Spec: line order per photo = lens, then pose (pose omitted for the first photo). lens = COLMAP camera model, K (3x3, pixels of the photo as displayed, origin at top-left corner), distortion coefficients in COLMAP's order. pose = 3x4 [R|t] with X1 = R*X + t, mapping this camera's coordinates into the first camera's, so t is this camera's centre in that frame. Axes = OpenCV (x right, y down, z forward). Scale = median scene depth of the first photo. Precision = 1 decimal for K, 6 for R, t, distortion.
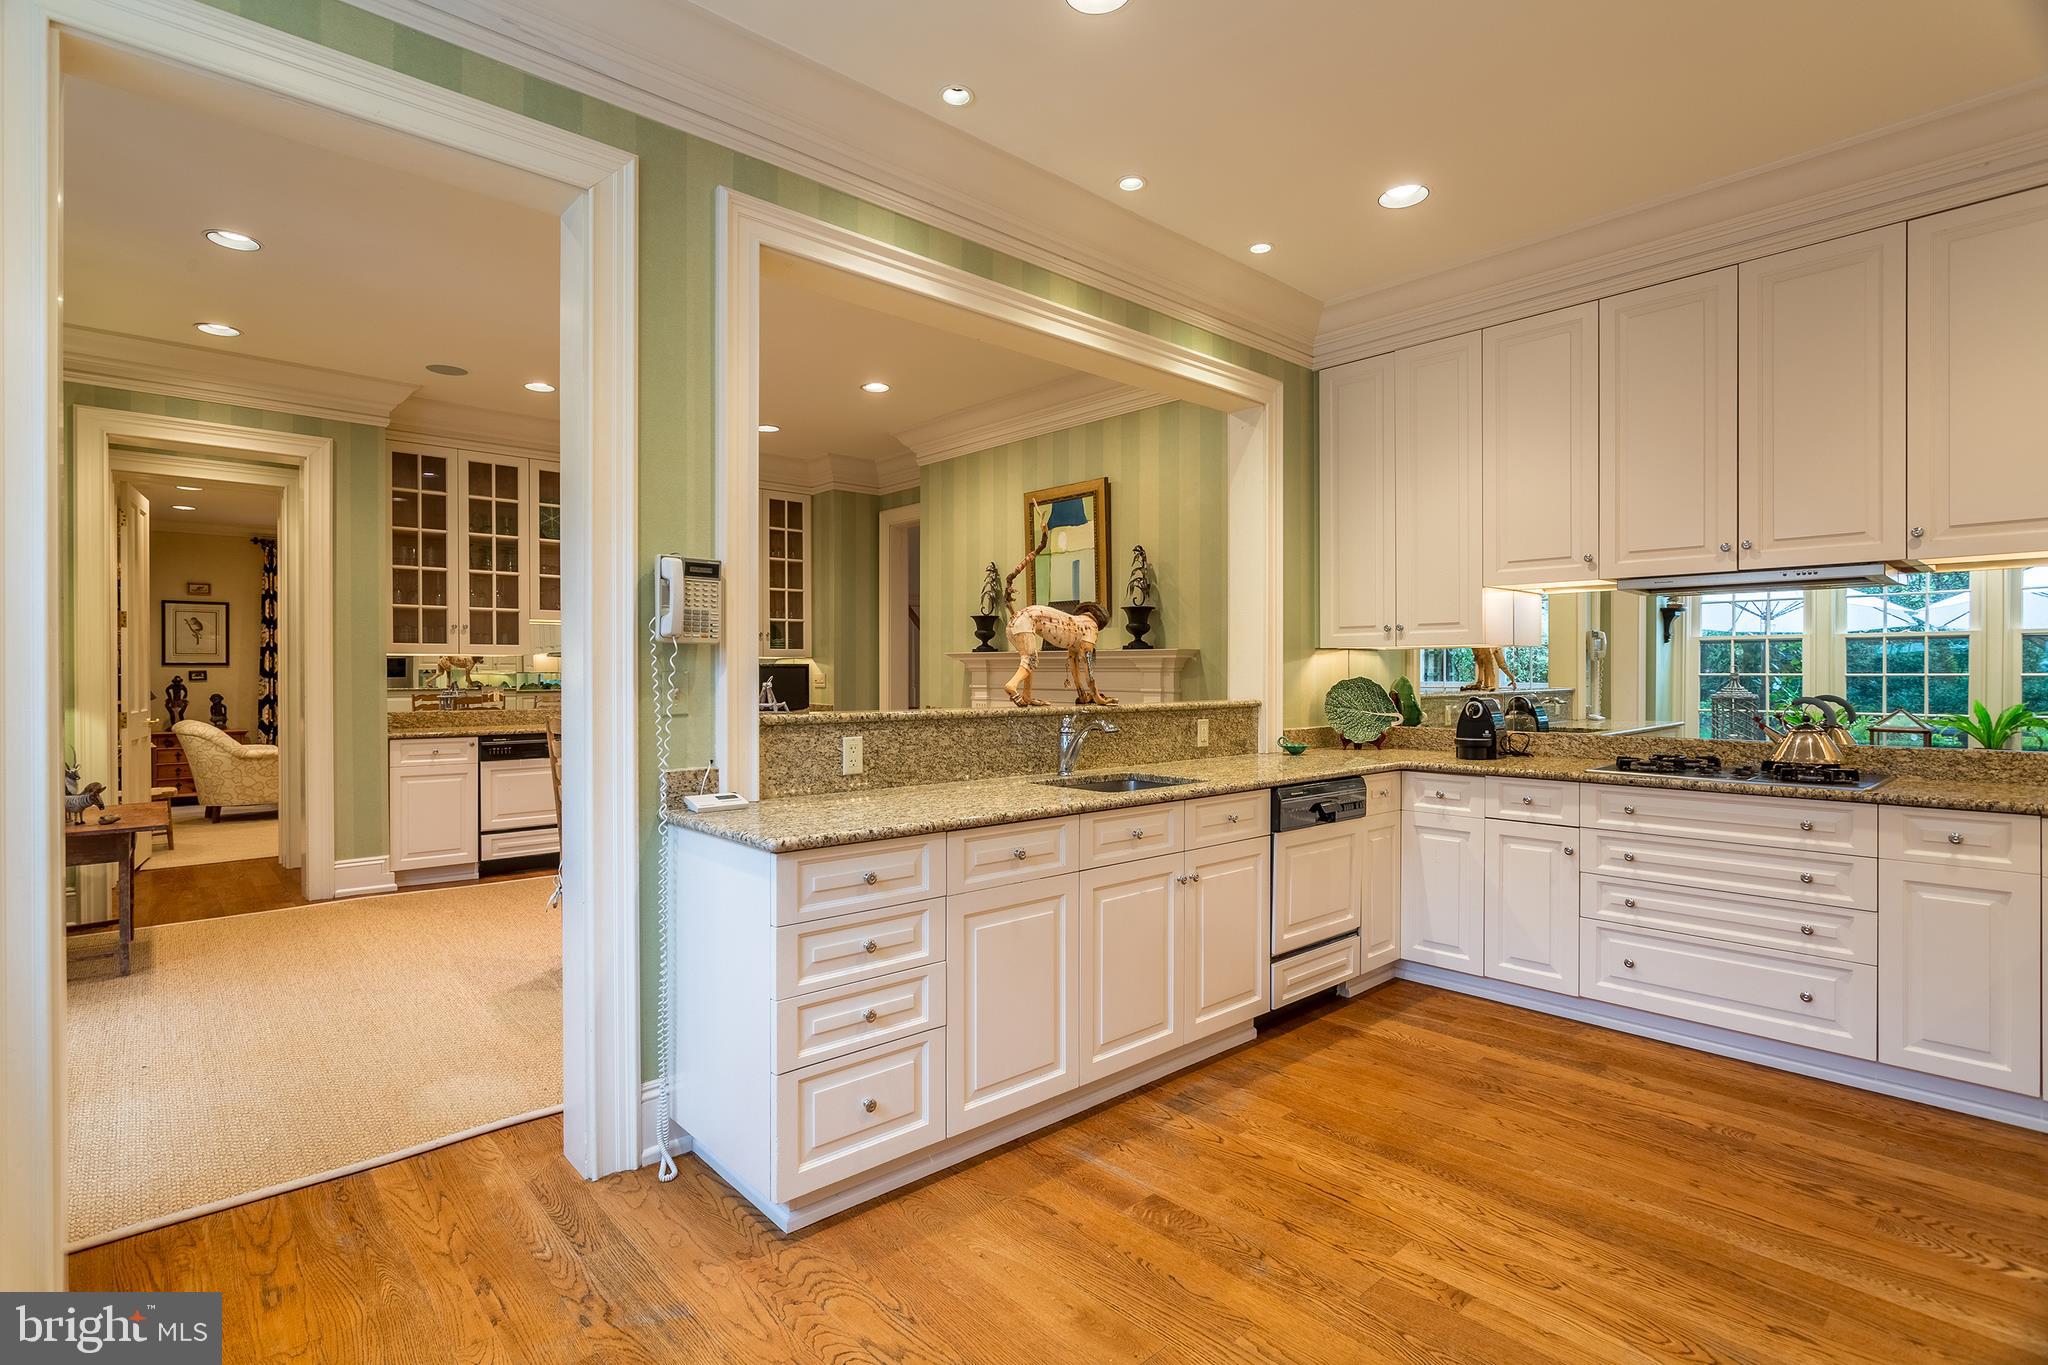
lens RADIAL K [[993.3, 0, 1019.7], [0, 993.3, 678.1], [0, 0, 1]] dist [-0.018457, 0.002819]
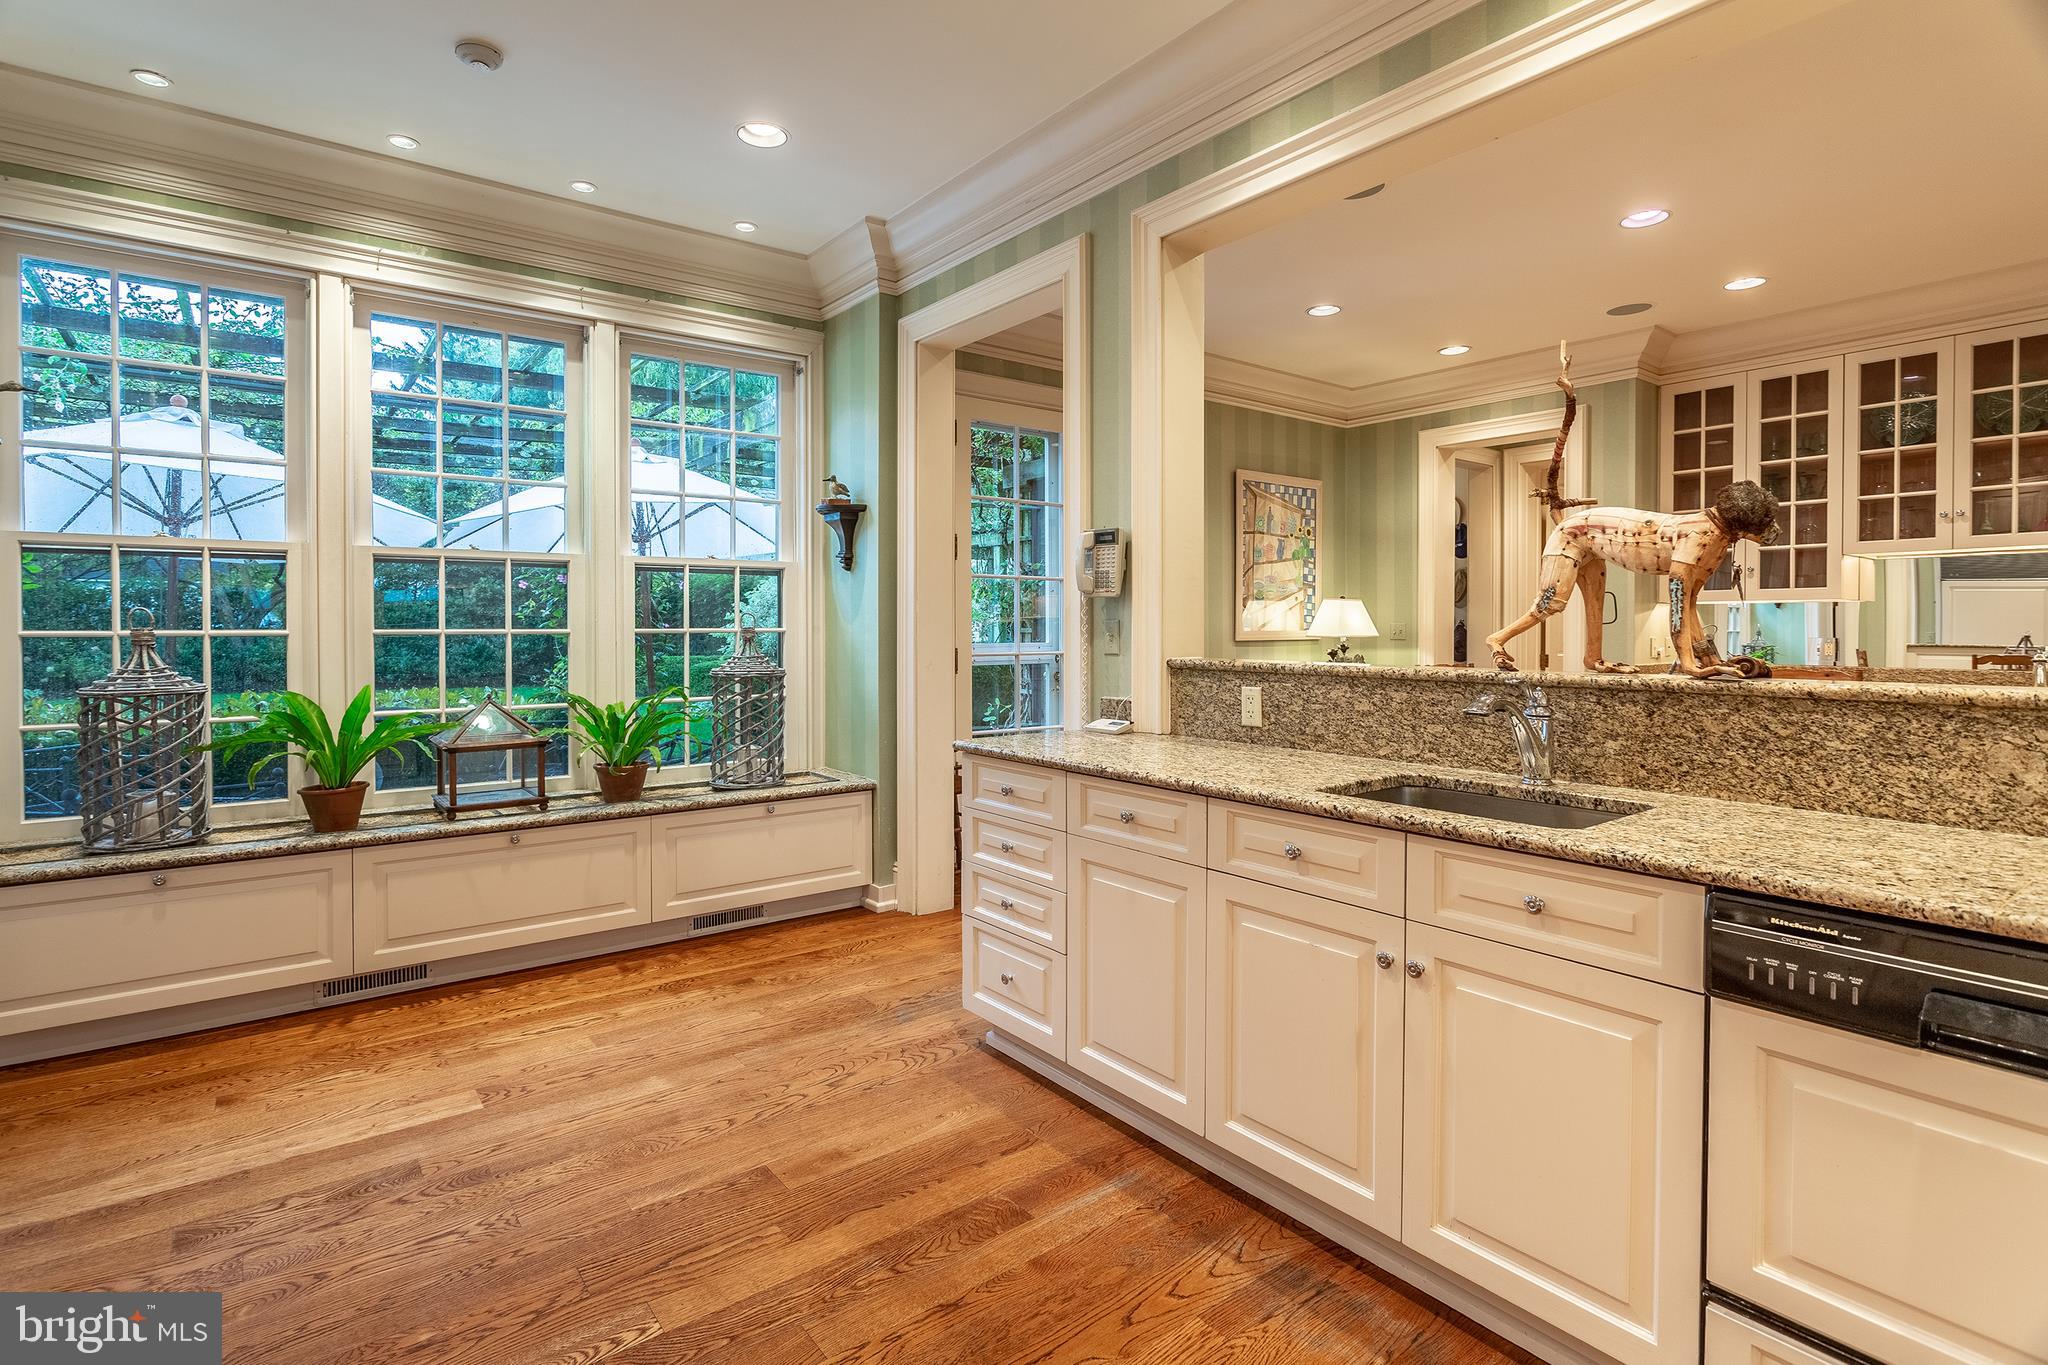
lens RADIAL K [[993.3, 0, 988.4], [0, 993.3, 638.0], [0, 0, 1]] dist [-0.018457, 0.002819]
pose [[-0.100680, 0.013207, -0.994831, 0.396855], [-0.003511, 0.999901, 0.013630, 0.000005], [0.994913, 0.004865, -0.100624, 0.415707]]
